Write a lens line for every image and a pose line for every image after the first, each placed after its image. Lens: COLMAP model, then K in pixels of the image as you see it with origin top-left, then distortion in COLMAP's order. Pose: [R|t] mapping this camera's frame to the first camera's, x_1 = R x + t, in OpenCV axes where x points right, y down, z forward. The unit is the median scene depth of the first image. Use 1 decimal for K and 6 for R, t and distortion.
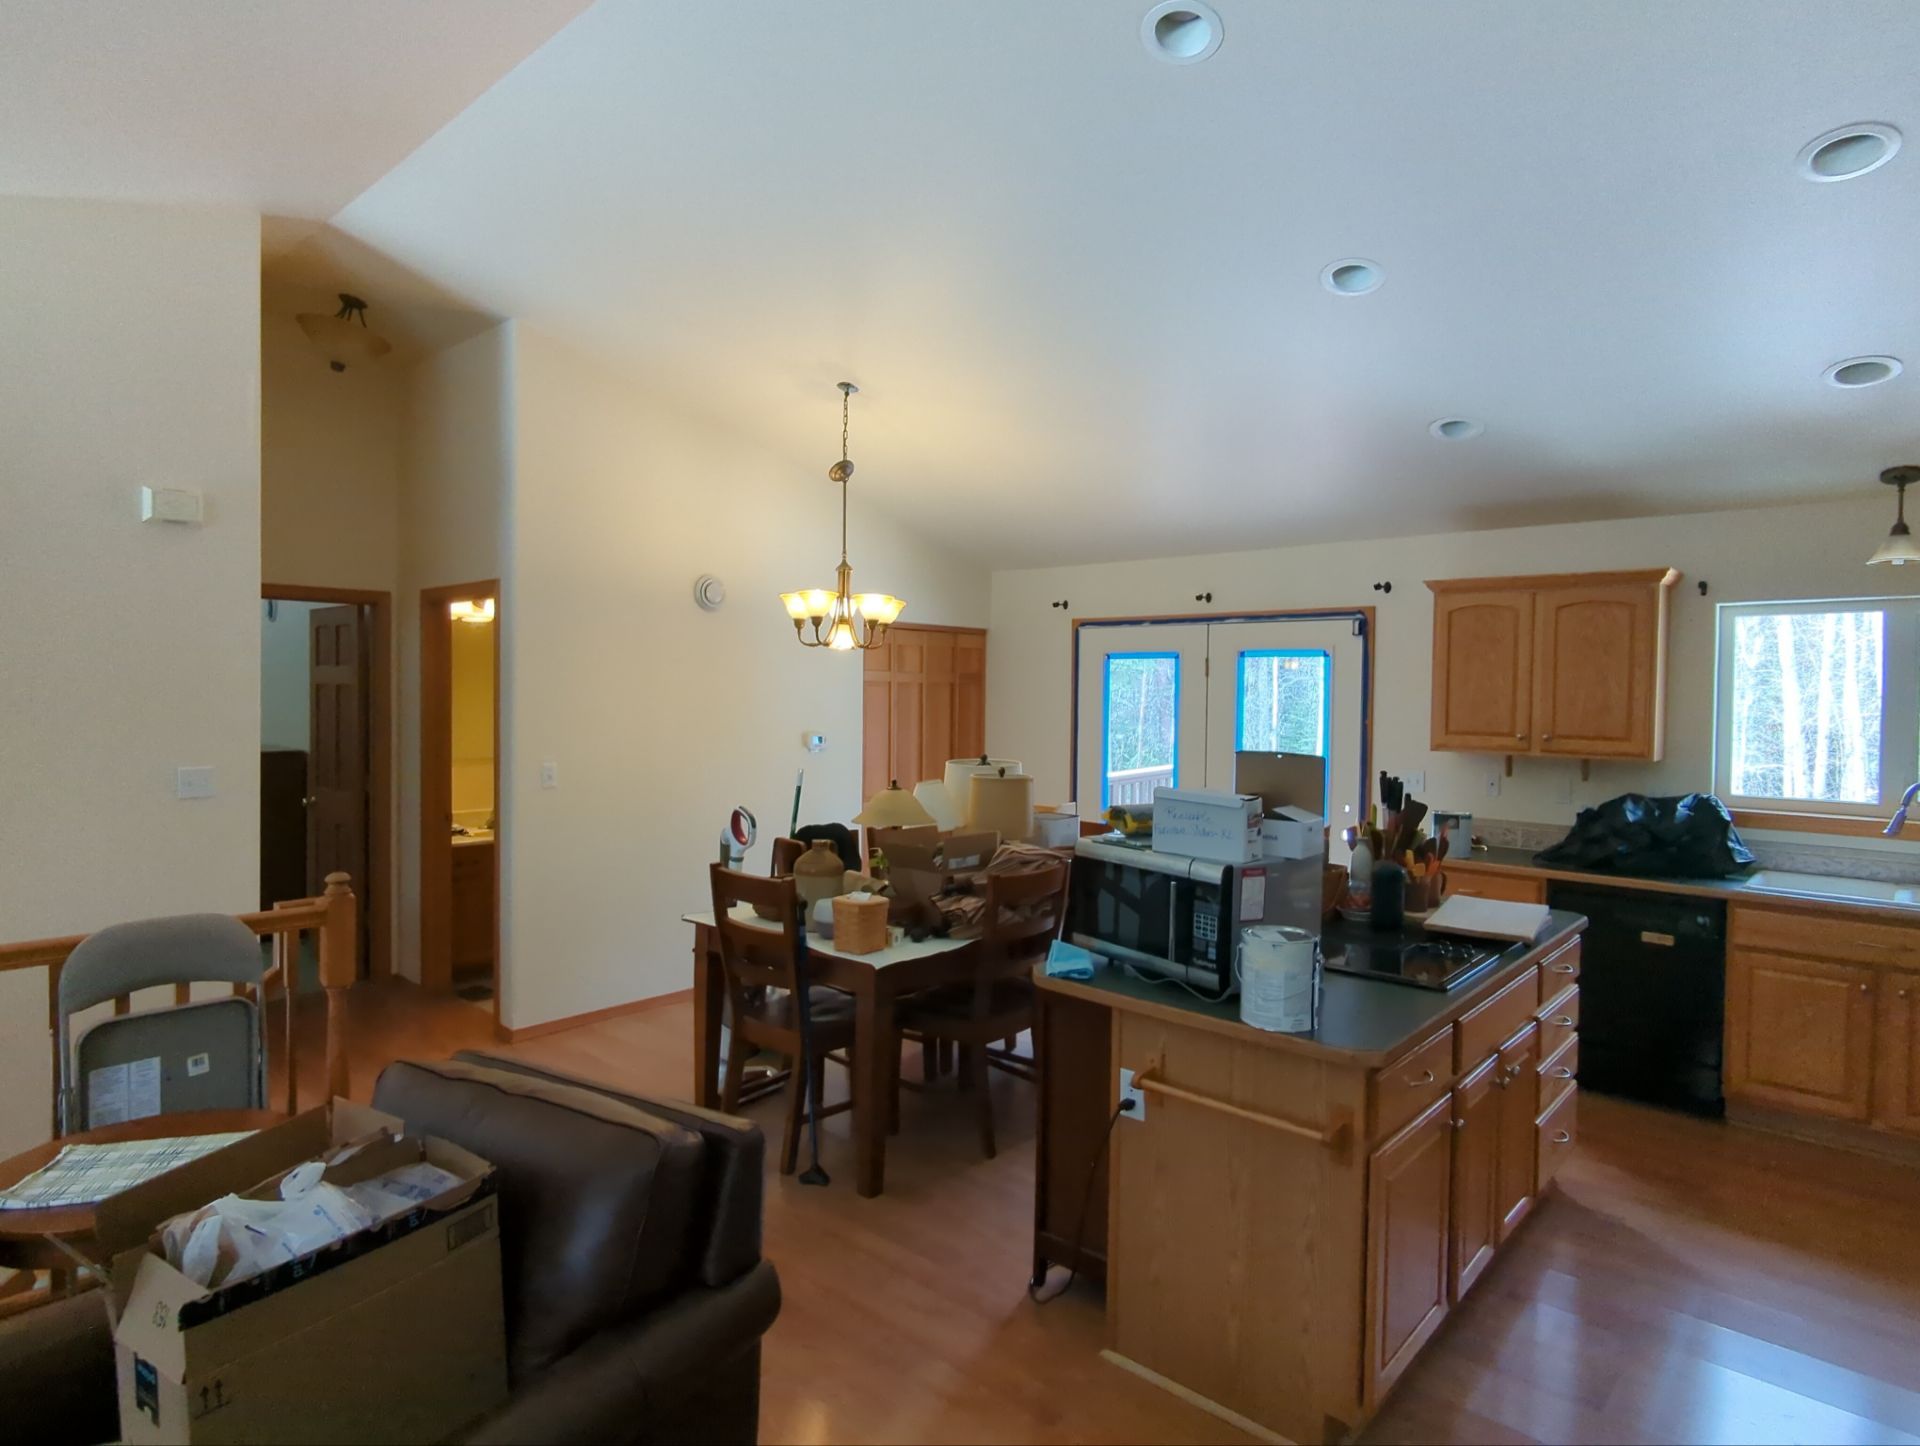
lens RADIAL K [[1066.9, 0, 958.4], [0, 1066.9, 722.4], [0, 0, 1]] dist [0.005652, 0.000159]
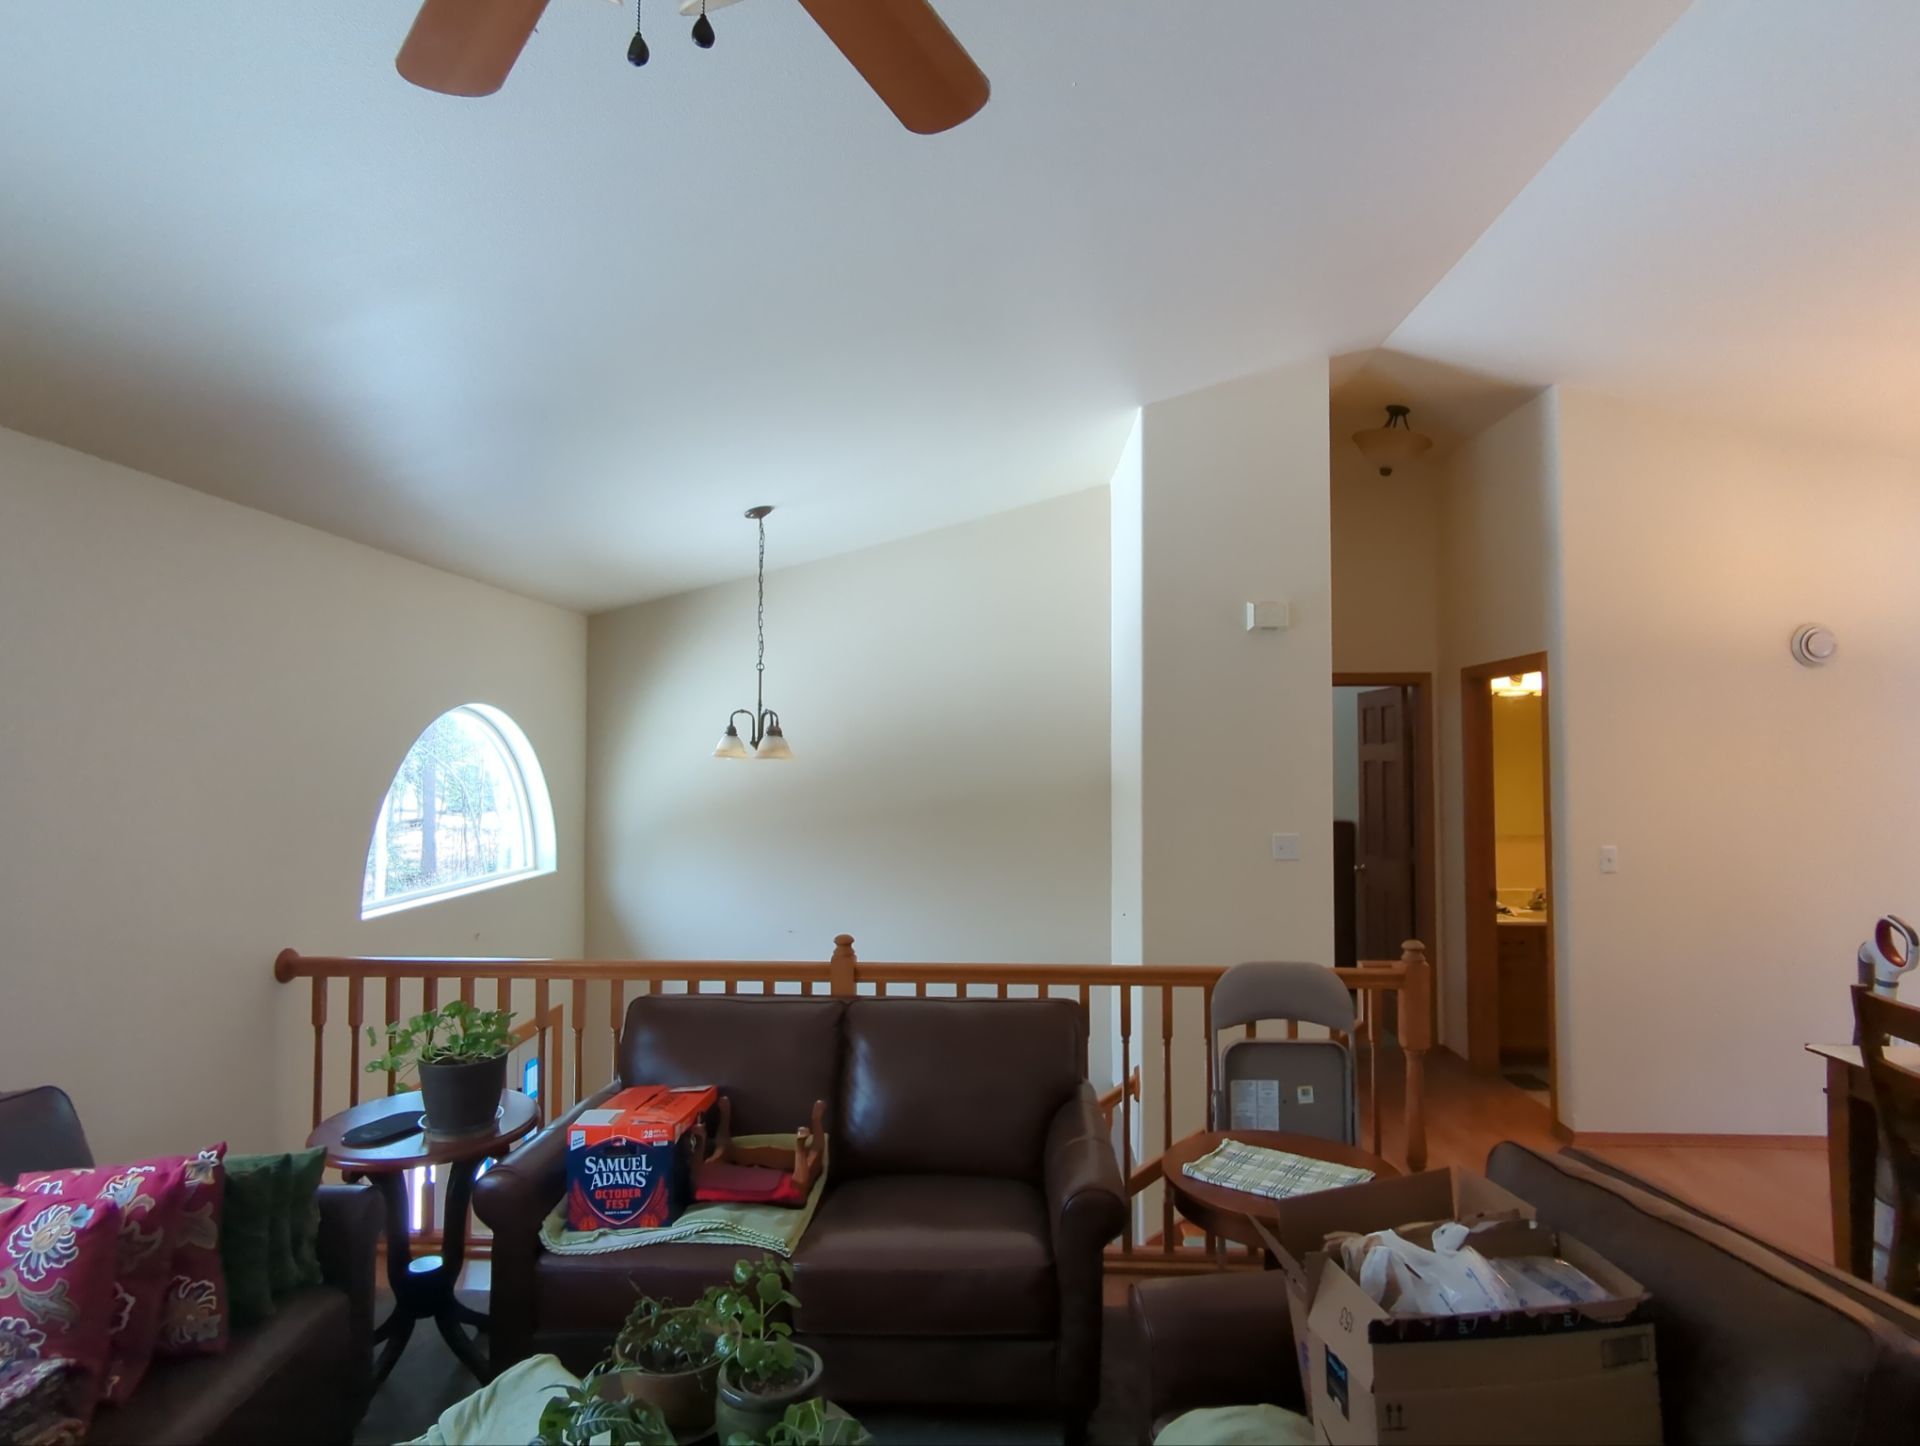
lens RADIAL K [[1066.9, 0, 956.6], [0, 1066.9, 717.4], [0, 0, 1]] dist [0.005652, 0.000159]
pose [[0.640163, -0.038377, -0.767280, -0.038493], [-0.016684, 0.997821, -0.063828, -0.004464], [0.768058, 0.053661, 0.638128, -0.032118]]
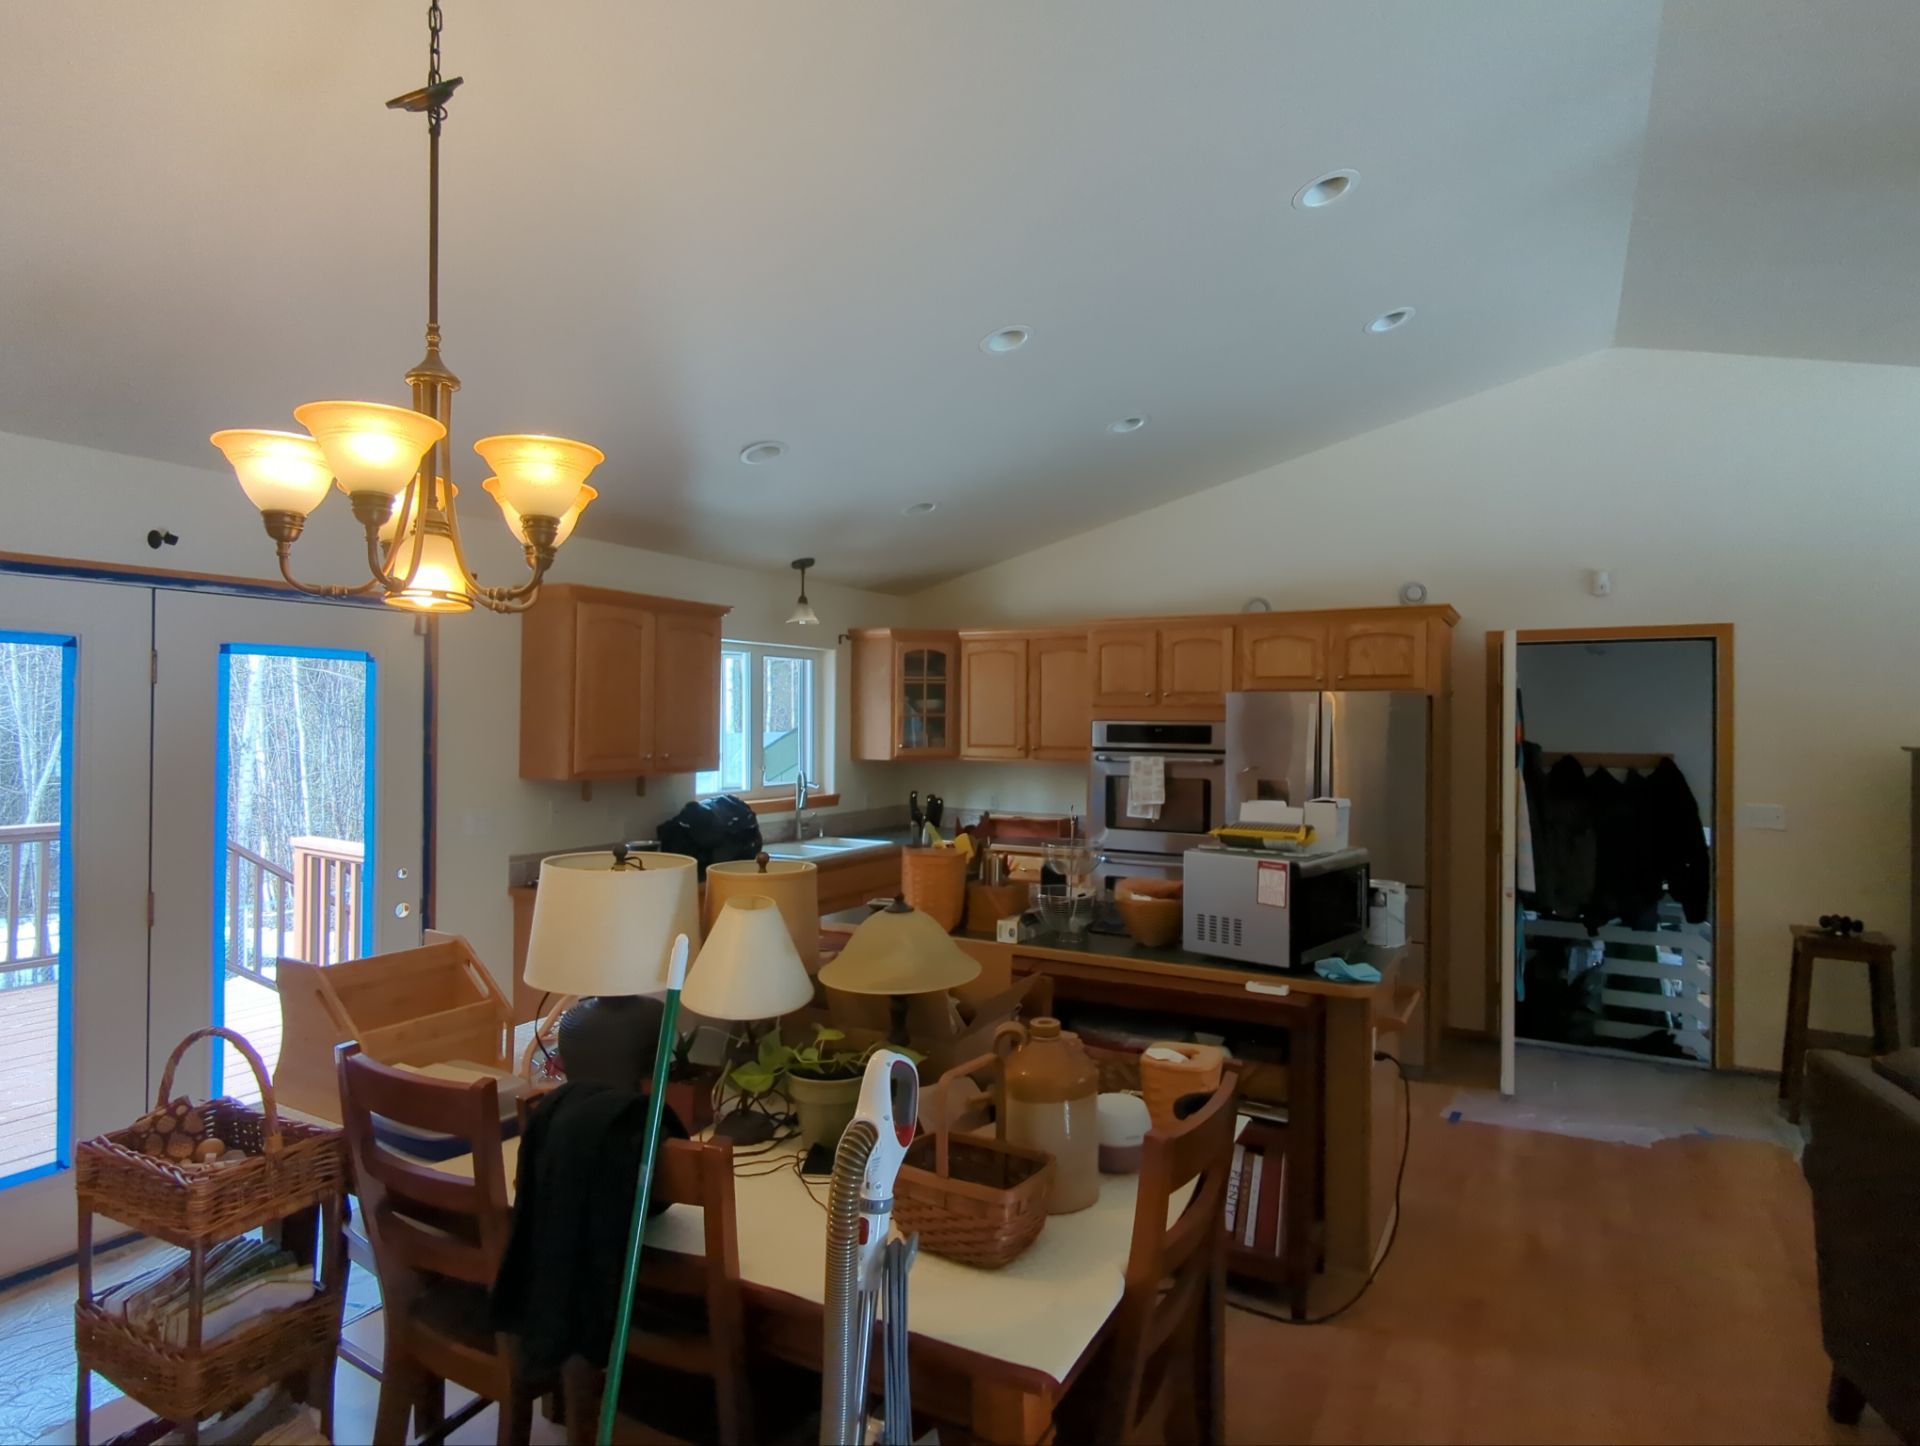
lens RADIAL K [[1066.9, 0, 965.8], [0, 1066.9, 712.0], [0, 0, 1]] dist [0.005652, 0.000159]
pose [[-0.207512, -0.007648, 0.978203, -0.653833], [0.021386, 0.999695, 0.012353, -0.045207], [-0.977999, 0.023483, -0.207285, 1.198160]]
